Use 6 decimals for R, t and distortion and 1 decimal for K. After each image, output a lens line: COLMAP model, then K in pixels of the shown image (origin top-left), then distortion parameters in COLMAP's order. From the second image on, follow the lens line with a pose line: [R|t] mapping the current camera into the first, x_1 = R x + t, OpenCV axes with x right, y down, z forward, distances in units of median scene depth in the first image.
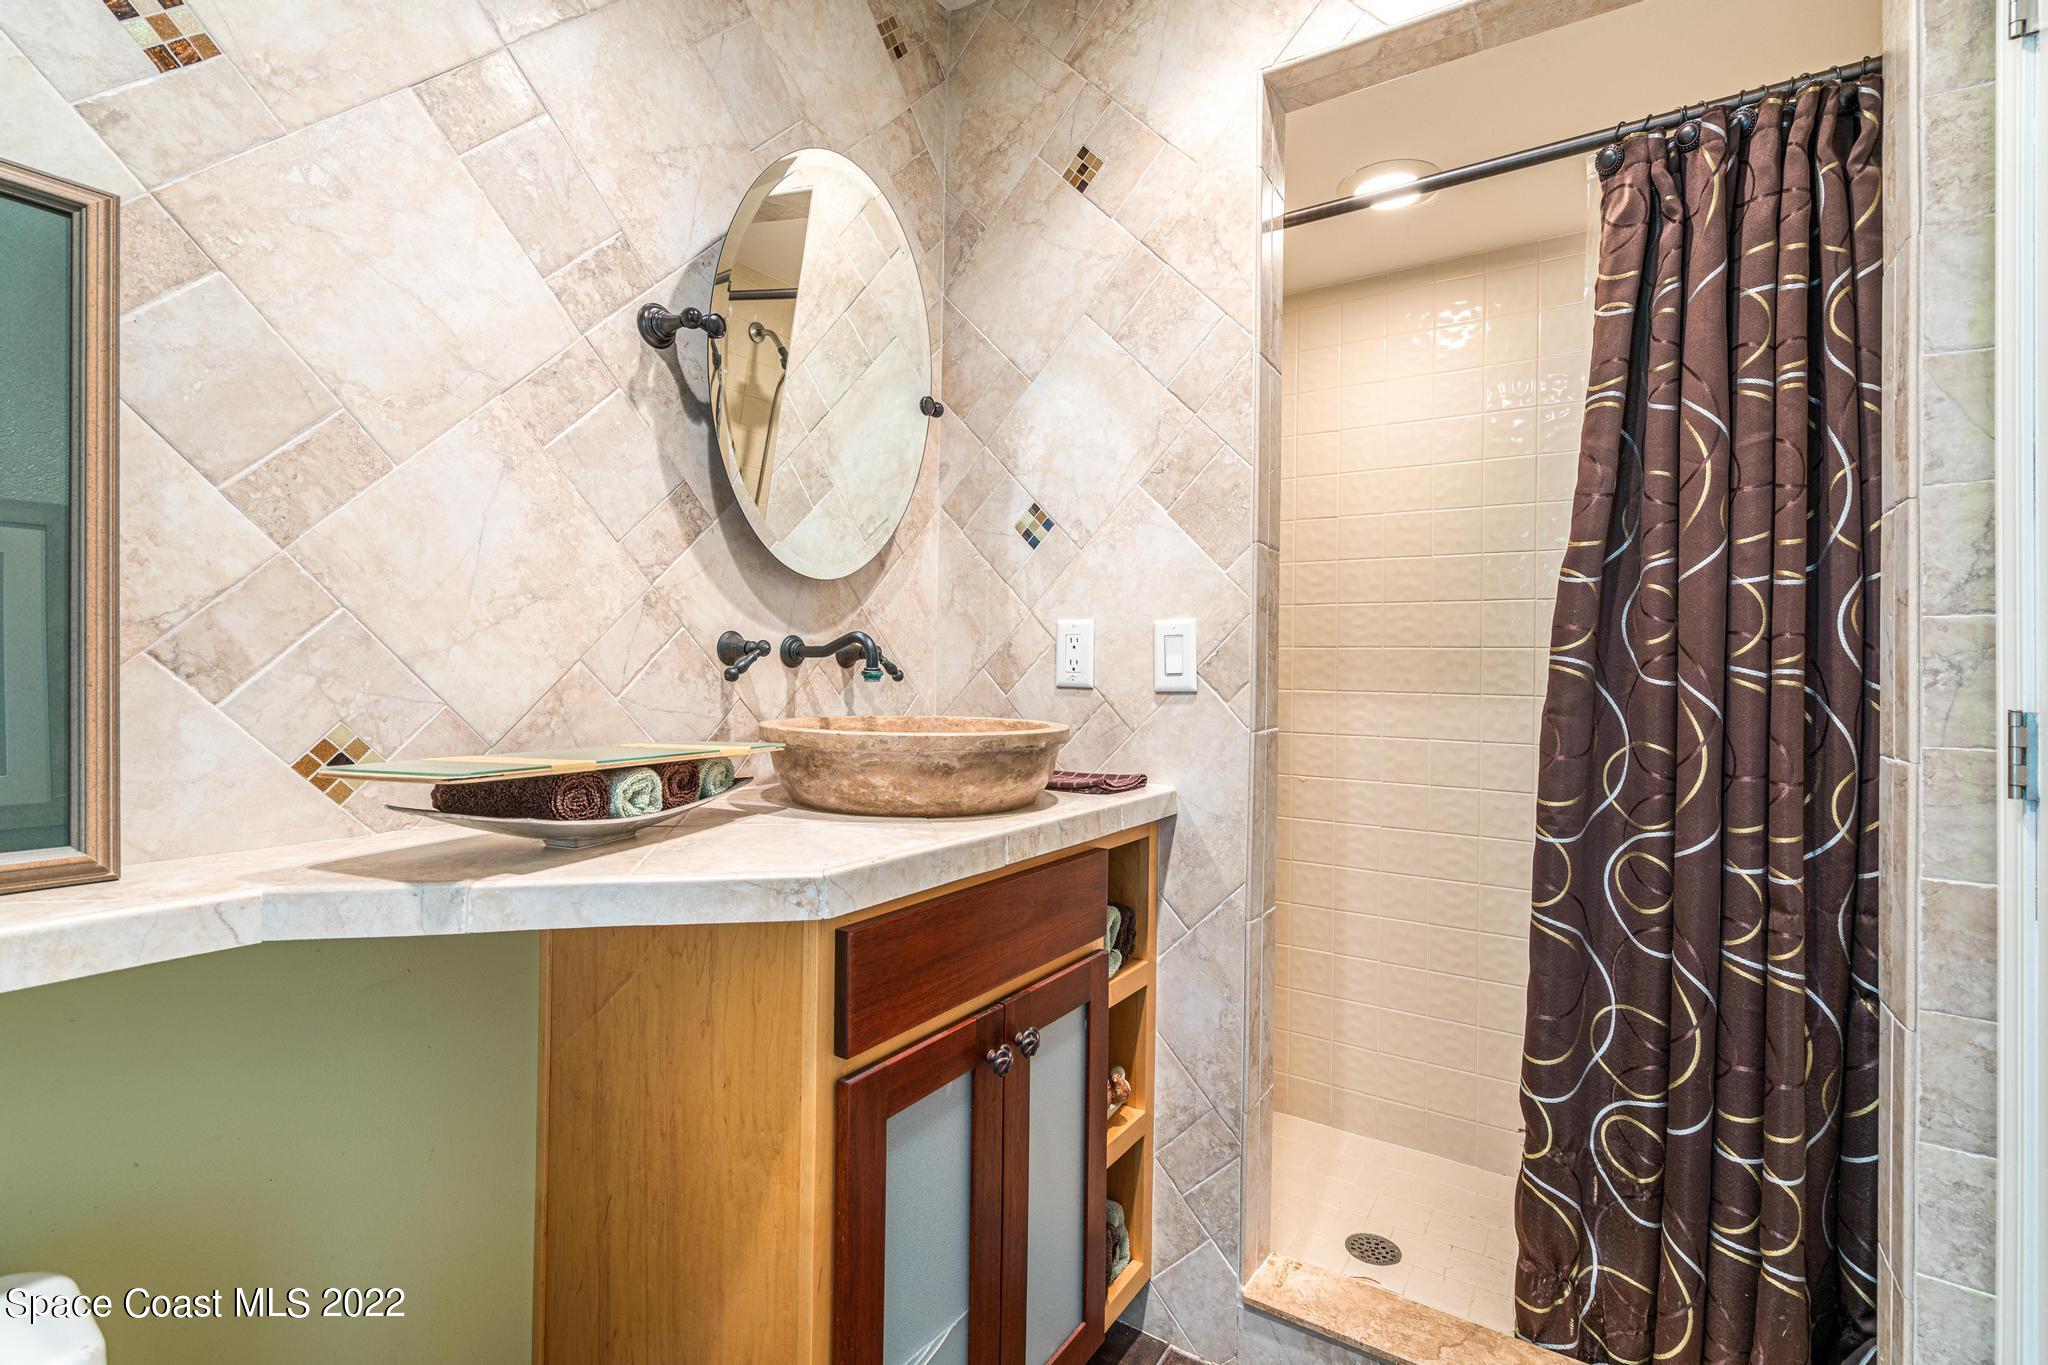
lens RADIAL K [[916.2, 0, 1020.5], [0, 916.2, 669.7], [0, 0, 1]] dist [-0.006738, 0.001397]
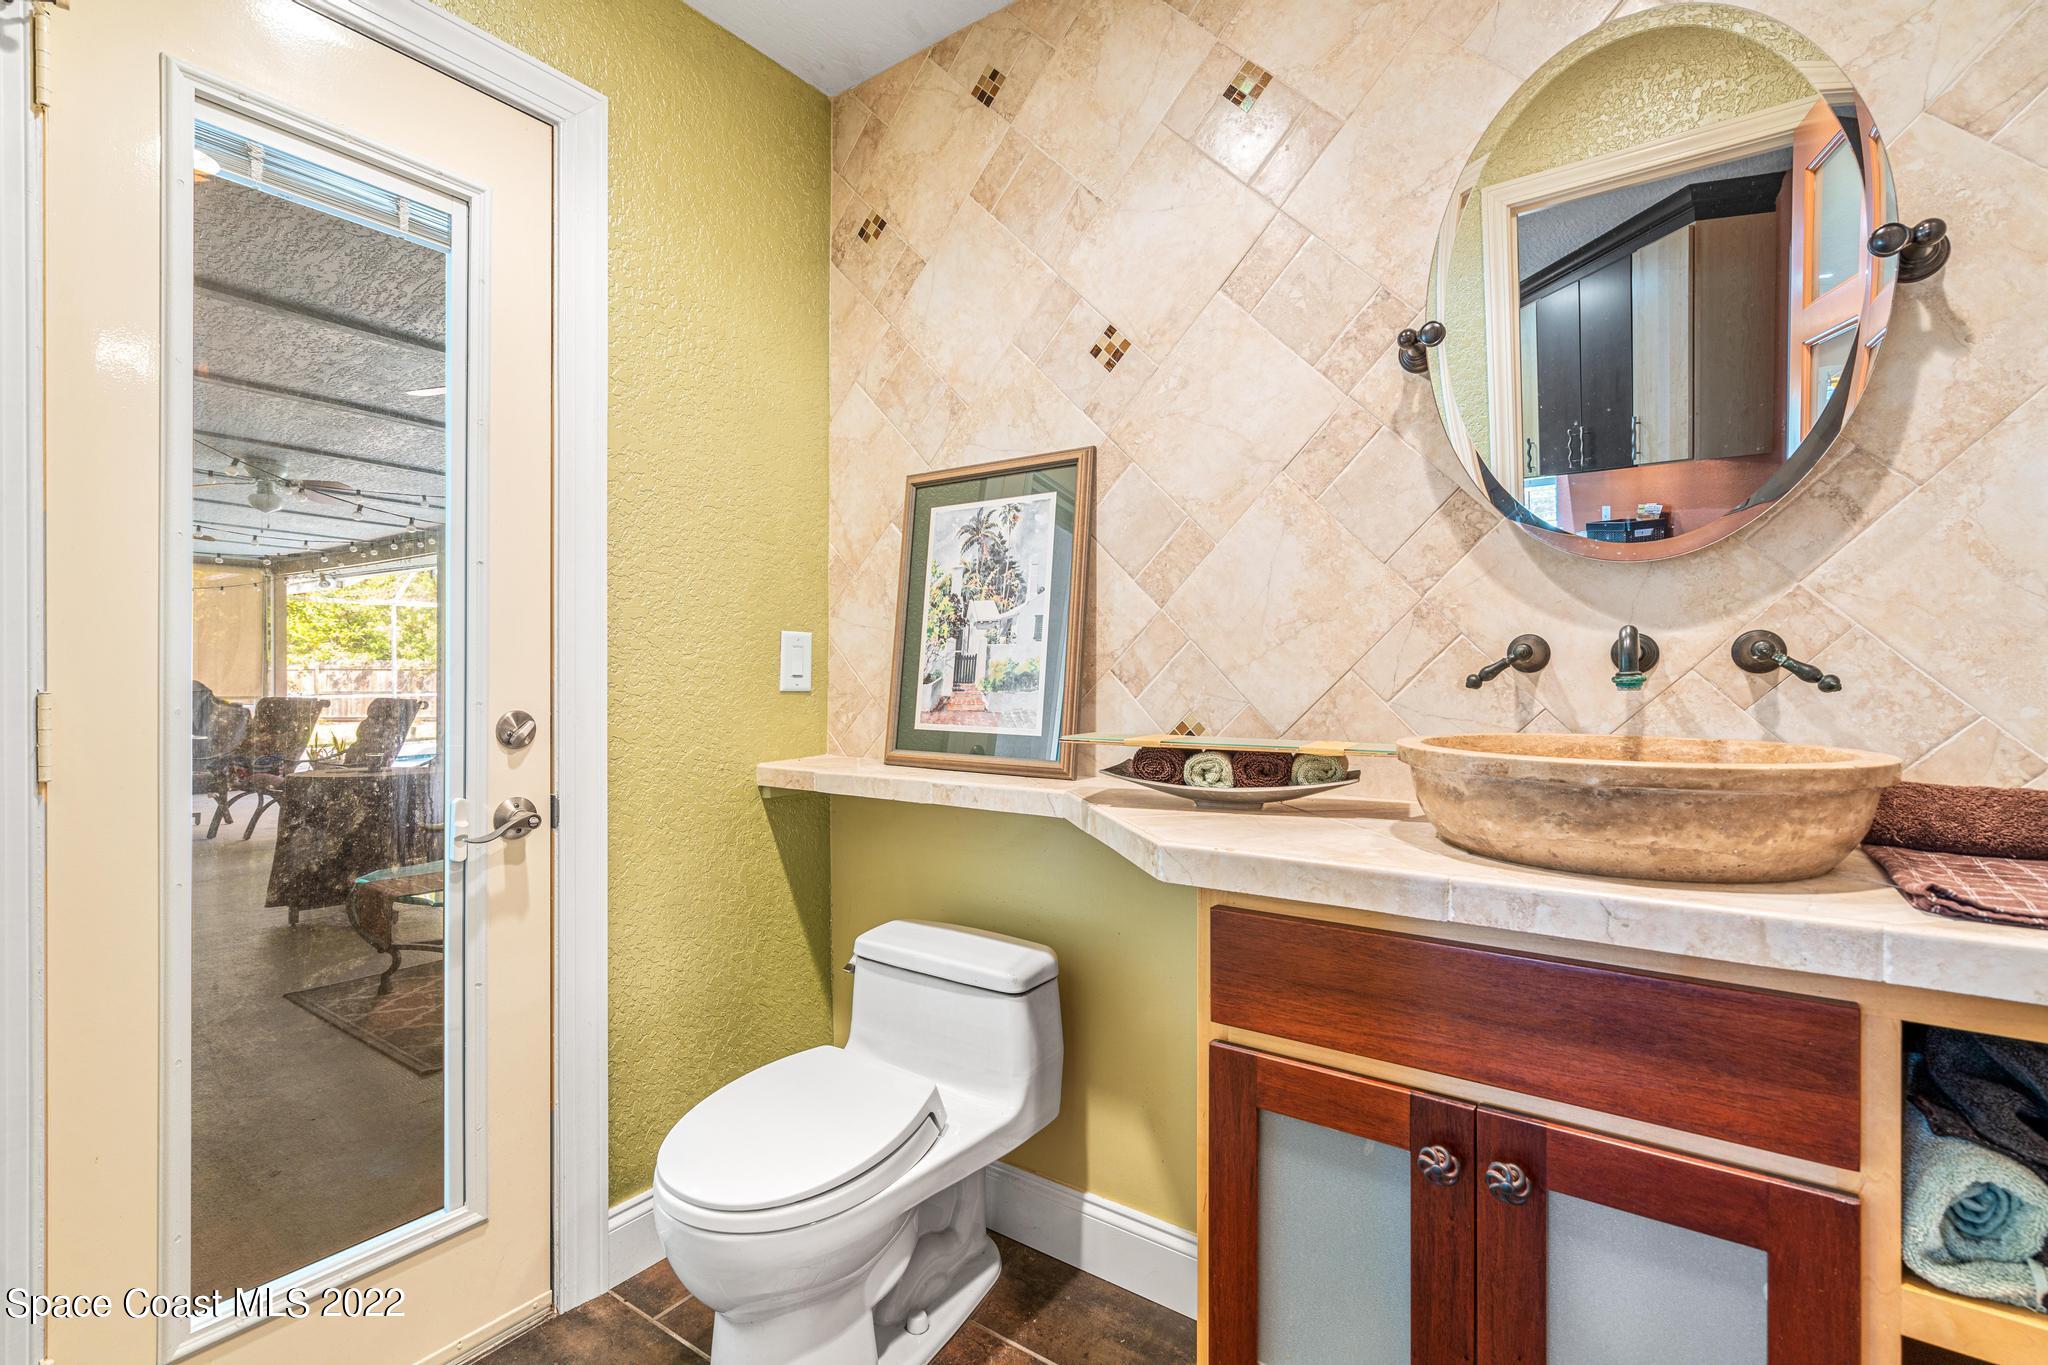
lens RADIAL K [[916.2, 0, 1023.2], [0, 916.2, 687.7], [0, 0, 1]] dist [-0.006738, 0.001397]
pose [[-0.024557, -0.000606, -0.999698, 0.736763], [0.000383, 1.000000, -0.000616, 0.013699], [0.999698, -0.000398, -0.024557, 0.626219]]
